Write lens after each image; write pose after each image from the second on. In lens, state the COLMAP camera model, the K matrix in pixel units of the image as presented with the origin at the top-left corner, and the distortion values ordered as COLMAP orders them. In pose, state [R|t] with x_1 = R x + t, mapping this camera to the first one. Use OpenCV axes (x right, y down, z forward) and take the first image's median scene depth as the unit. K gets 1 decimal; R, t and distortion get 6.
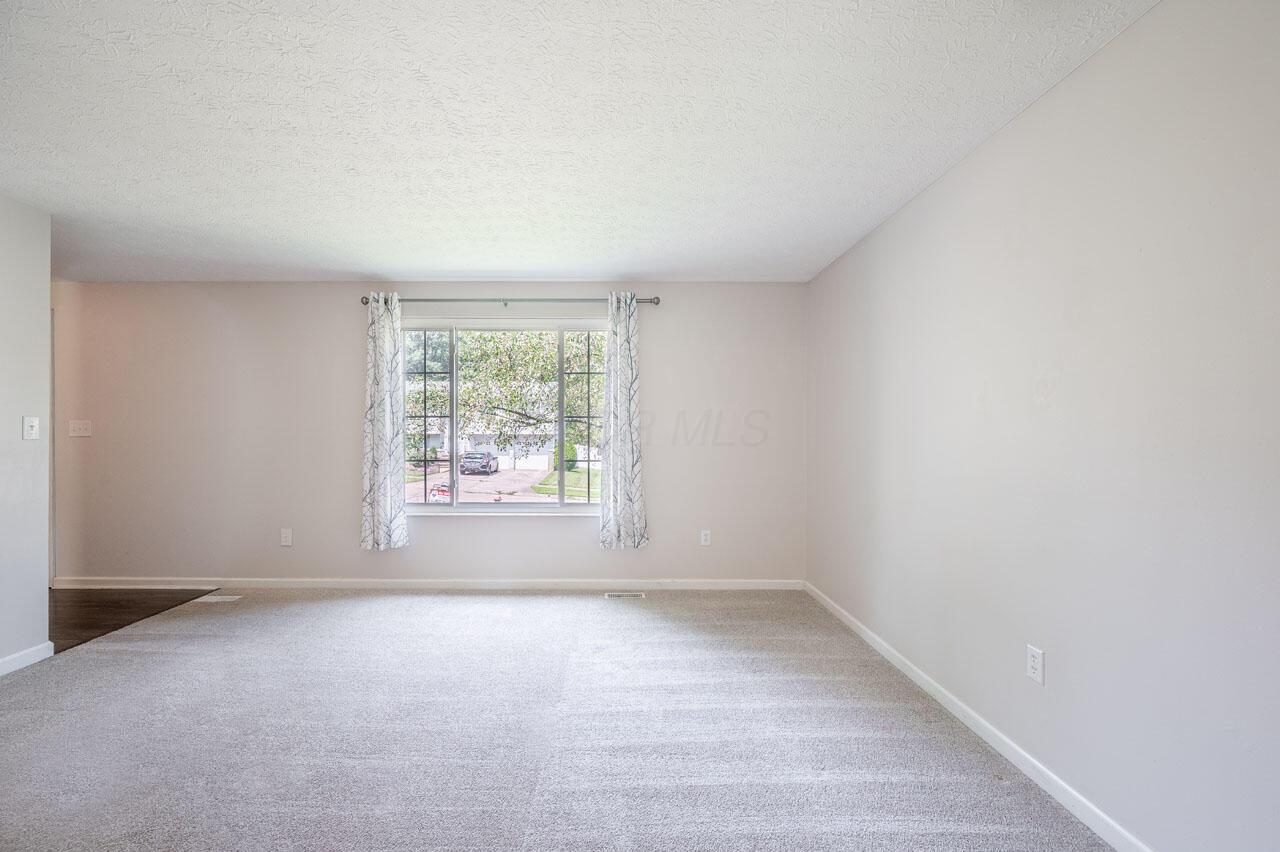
lens RADIAL K [[528.8, 0, 662.5], [0, 528.8, 424.9], [0, 0, 1]] dist [-0.009027, 0.000324]
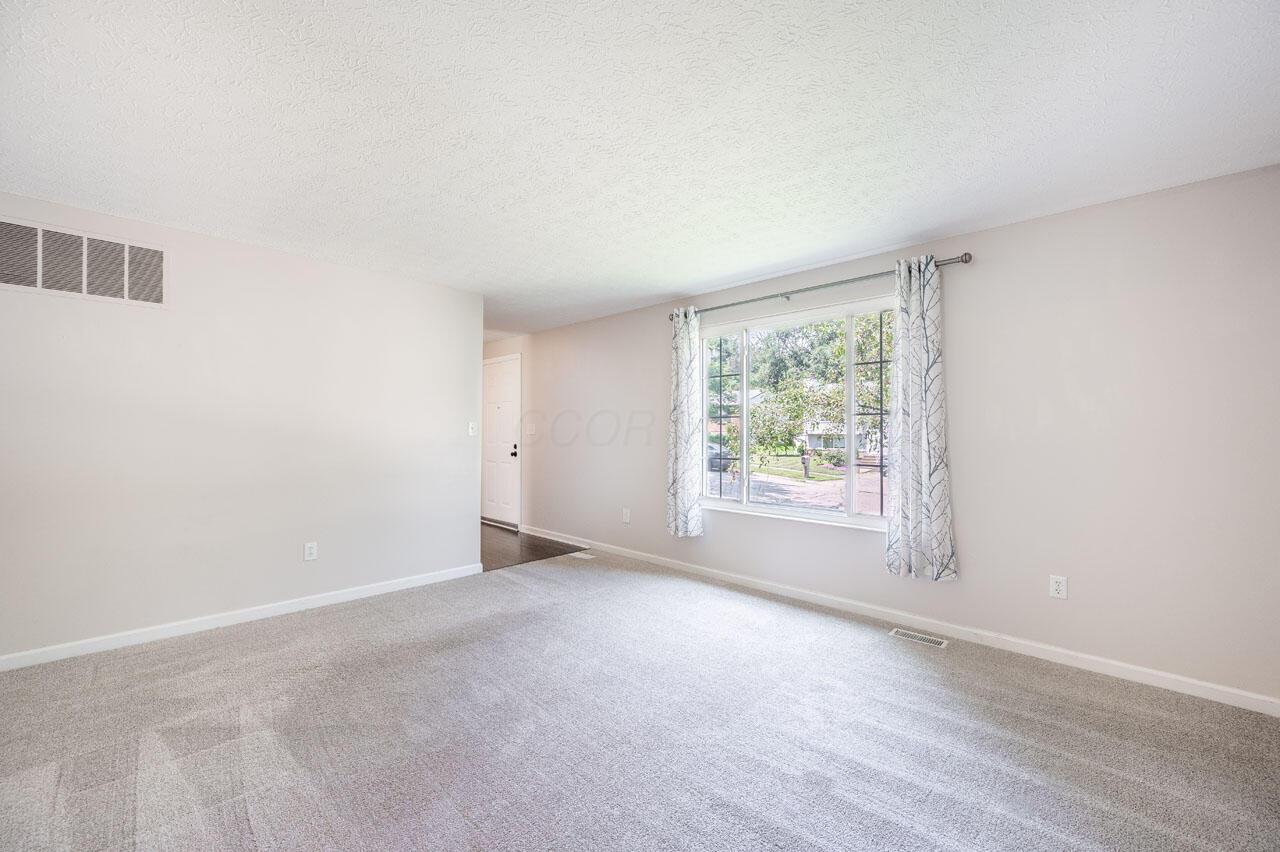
lens RADIAL K [[528.8, 0, 639.2], [0, 528.8, 417.7], [0, 0, 1]] dist [-0.009027, 0.000324]
pose [[0.694465, -0.018276, -0.719294, 0.214412], [0.009838, 0.999825, -0.015905, 0.001188], [0.719459, 0.003969, 0.694523, 0.149509]]
